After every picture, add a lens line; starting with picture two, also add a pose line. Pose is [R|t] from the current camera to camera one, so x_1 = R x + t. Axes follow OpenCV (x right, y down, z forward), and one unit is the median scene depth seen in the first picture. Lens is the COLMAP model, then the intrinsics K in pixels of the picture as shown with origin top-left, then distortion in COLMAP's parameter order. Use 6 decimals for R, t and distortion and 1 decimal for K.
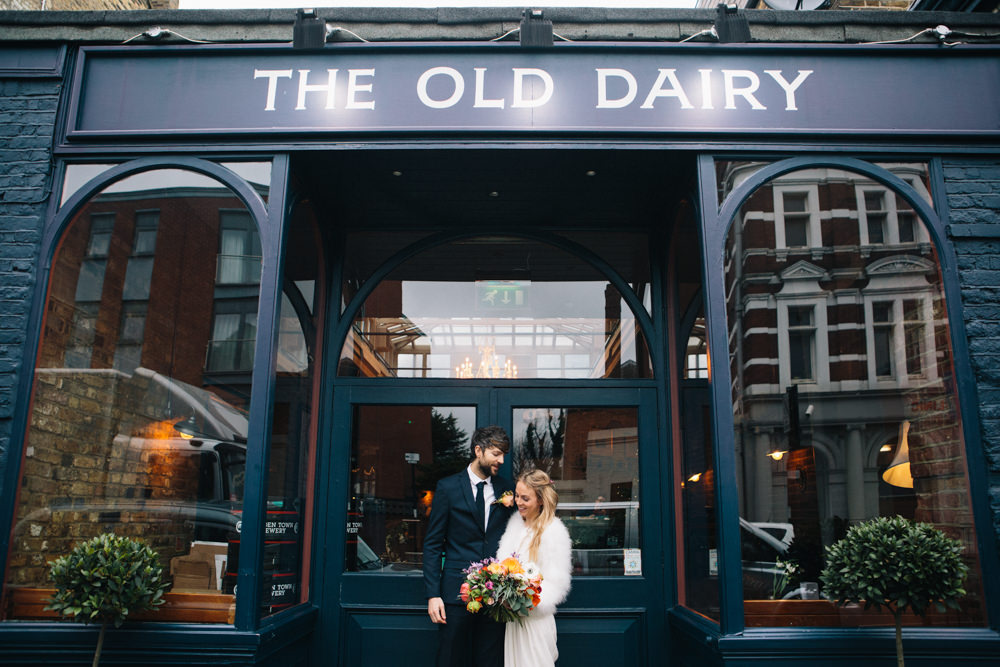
lens RADIAL K [[762.4, 0, 500.0], [0, 762.4, 333.5], [0, 0, 1]] dist [-0.053070, -0.000655]
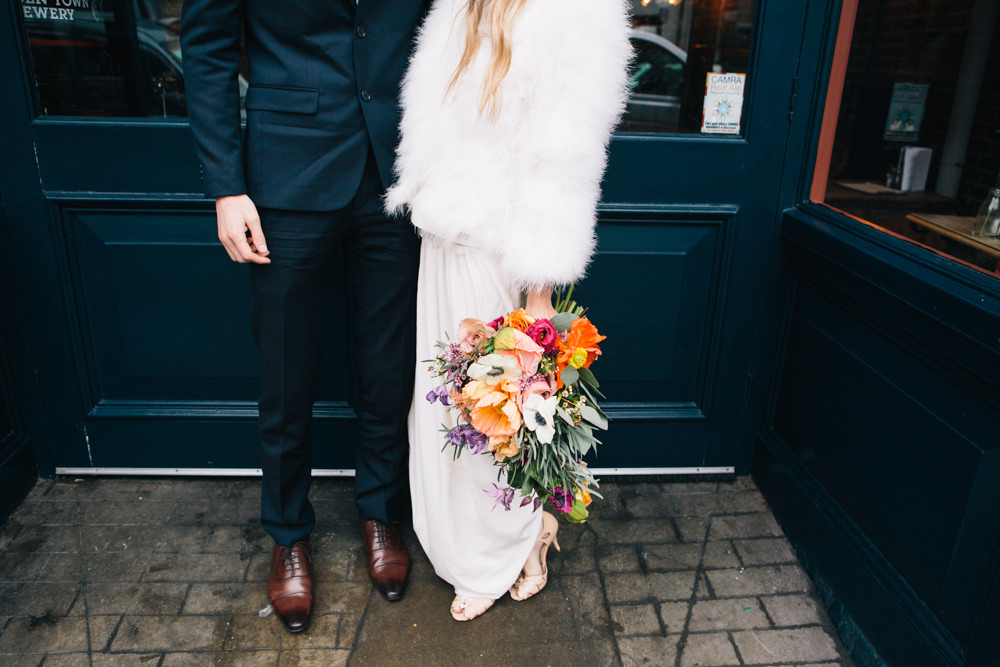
lens RADIAL K [[762.4, 0, 500.0], [0, 762.4, 333.5], [0, 0, 1]] dist [-0.053070, -0.000655]
pose [[0.994095, -0.013728, 0.107644, -0.000053], [-0.049725, 0.824070, 0.564302, 0.178725], [-0.096453, -0.566322, 0.818521, 0.603521]]
